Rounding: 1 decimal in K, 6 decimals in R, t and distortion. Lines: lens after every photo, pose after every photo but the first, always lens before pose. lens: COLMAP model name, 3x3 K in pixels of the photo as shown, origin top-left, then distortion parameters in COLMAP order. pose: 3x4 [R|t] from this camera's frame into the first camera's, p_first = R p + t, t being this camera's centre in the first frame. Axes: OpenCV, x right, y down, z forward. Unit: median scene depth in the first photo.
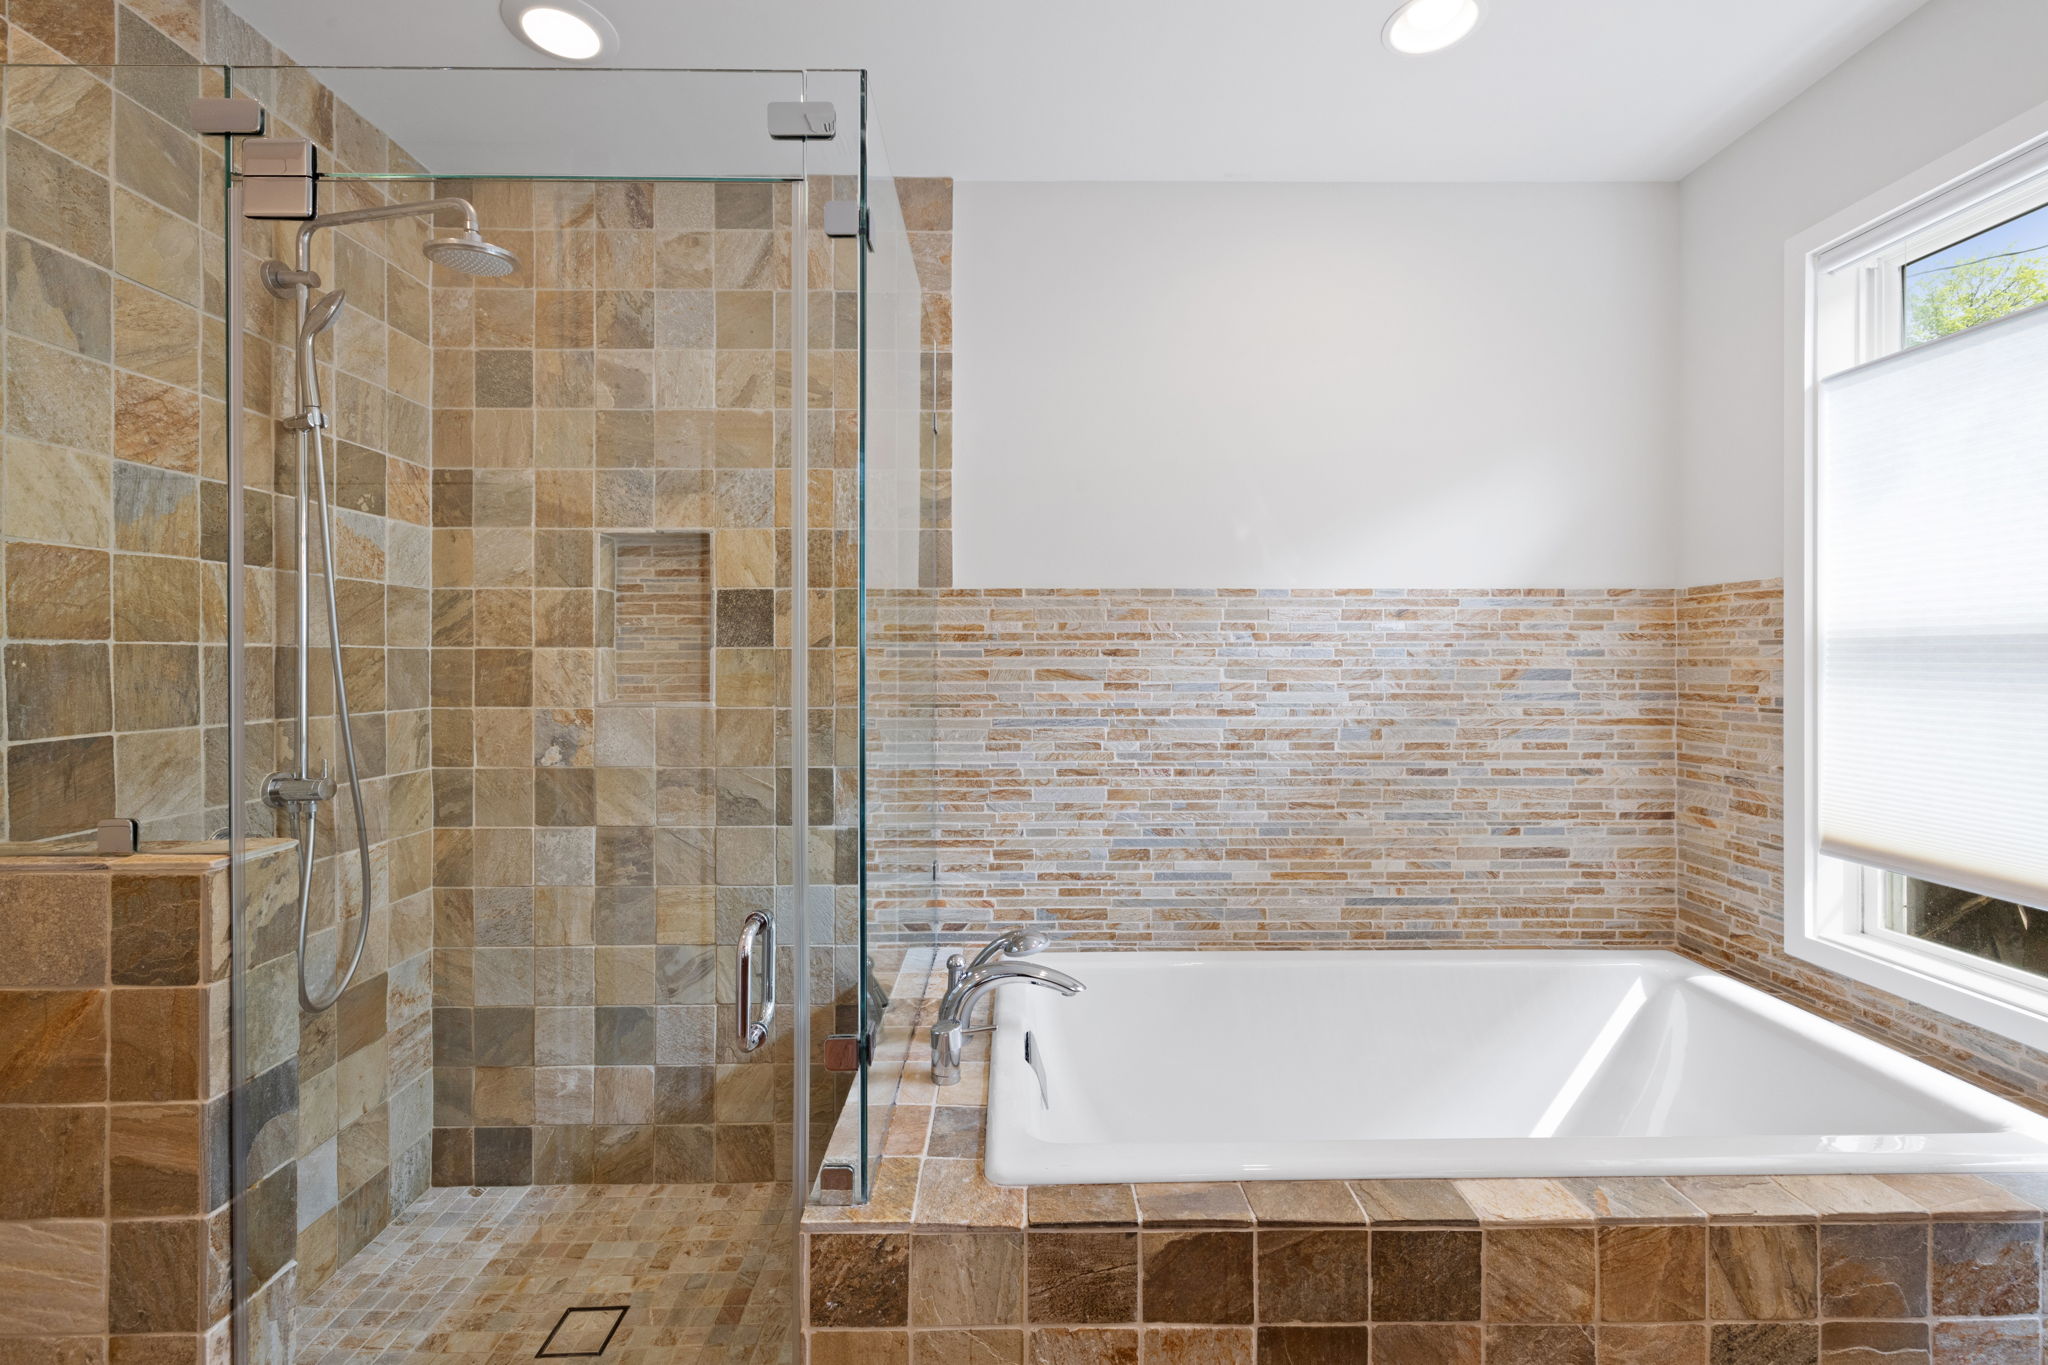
lens RADIAL K [[880.3, 0, 1019.3], [0, 880.3, 668.1], [0, 0, 1]] dist [-0.000733, 0.000058]
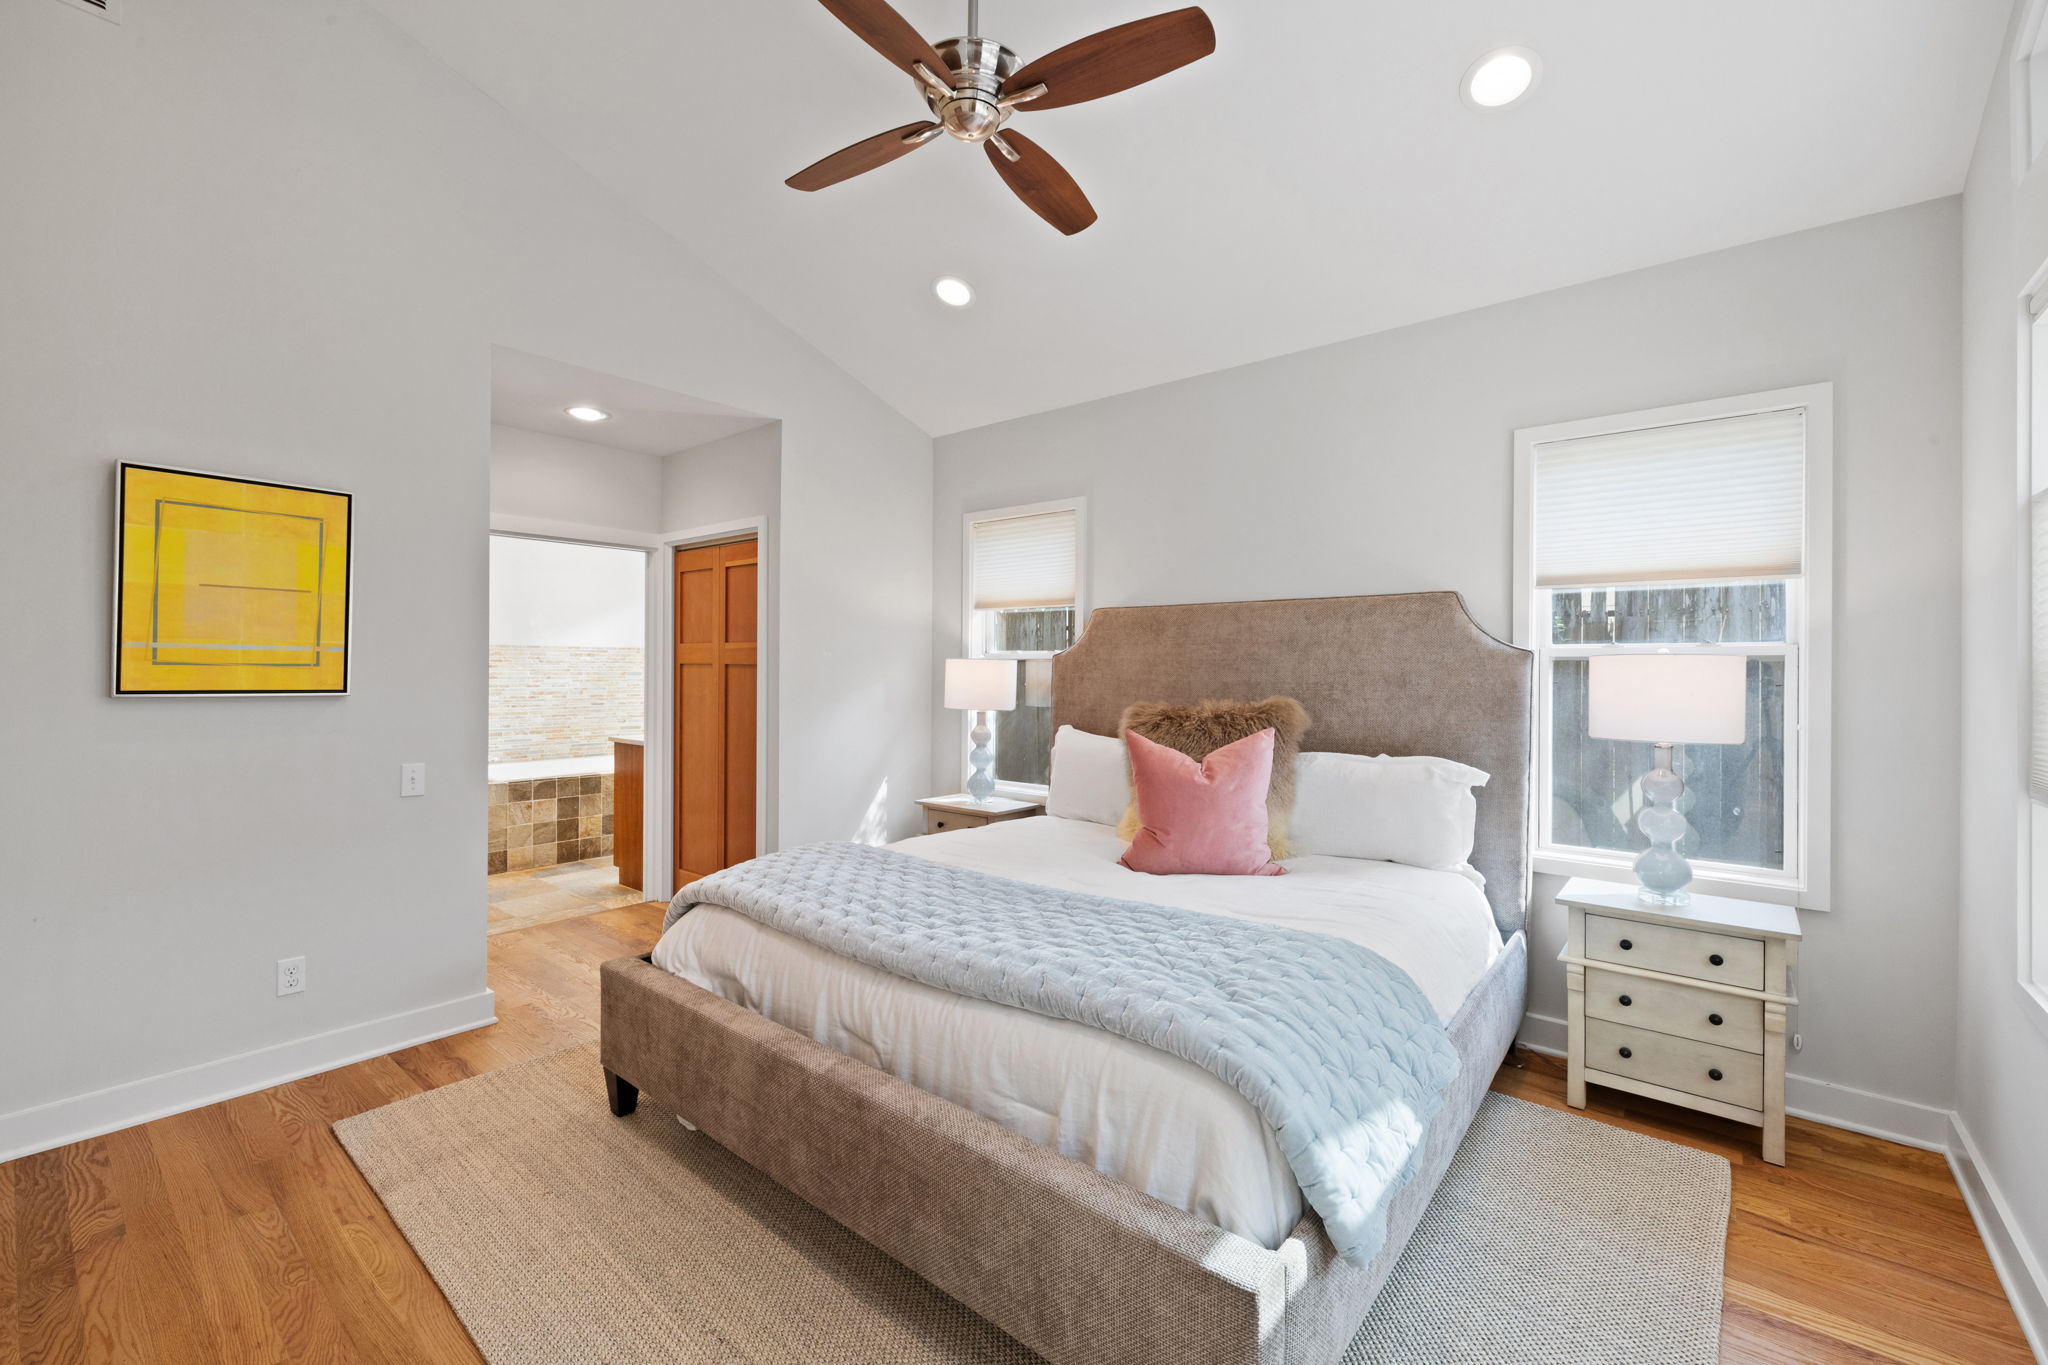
lens RADIAL K [[859.5, 0, 1023.9], [0, 859.5, 668.7], [0, 0, 1]] dist [-0.002732, 0.000045]
pose [[0.651260, 0.003910, 0.758845, -0.914926], [-0.001065, 0.999990, -0.004239, 0.000216], [-0.758854, 0.001952, 0.651258, -2.253125]]
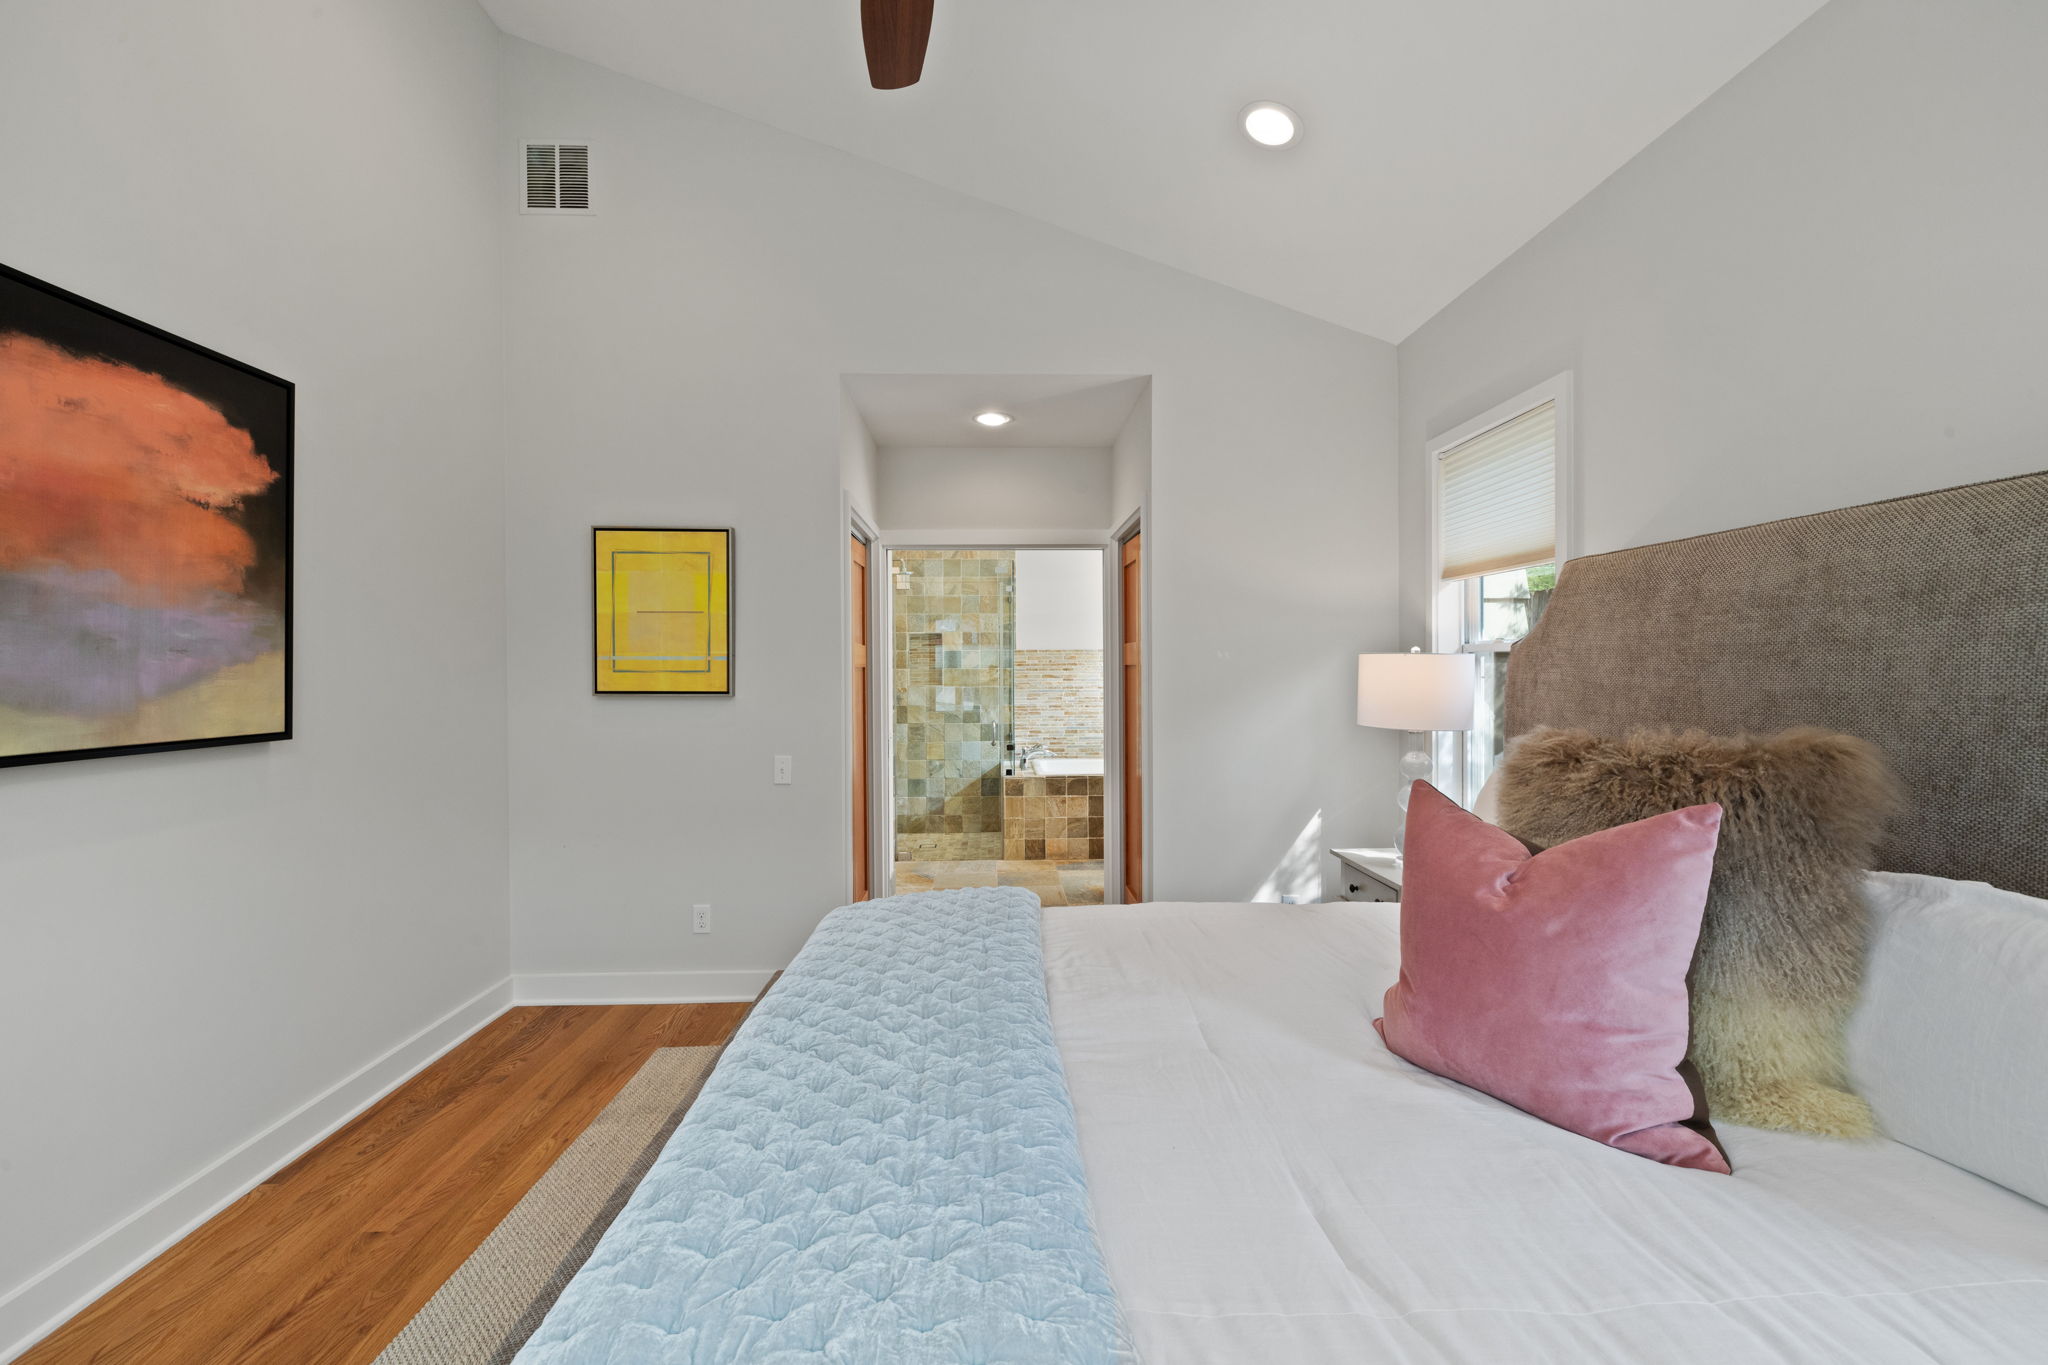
lens RADIAL K [[874.1, 0, 1016.4], [0, 874.1, 670.5], [0, 0, 1]] dist [-0.004526, -0.000190]
pose [[0.999911, -0.005612, 0.012097, -0.115409], [0.005666, 0.999974, -0.004436, -0.000434], [-0.012072, 0.004504, 0.999917, -2.235344]]
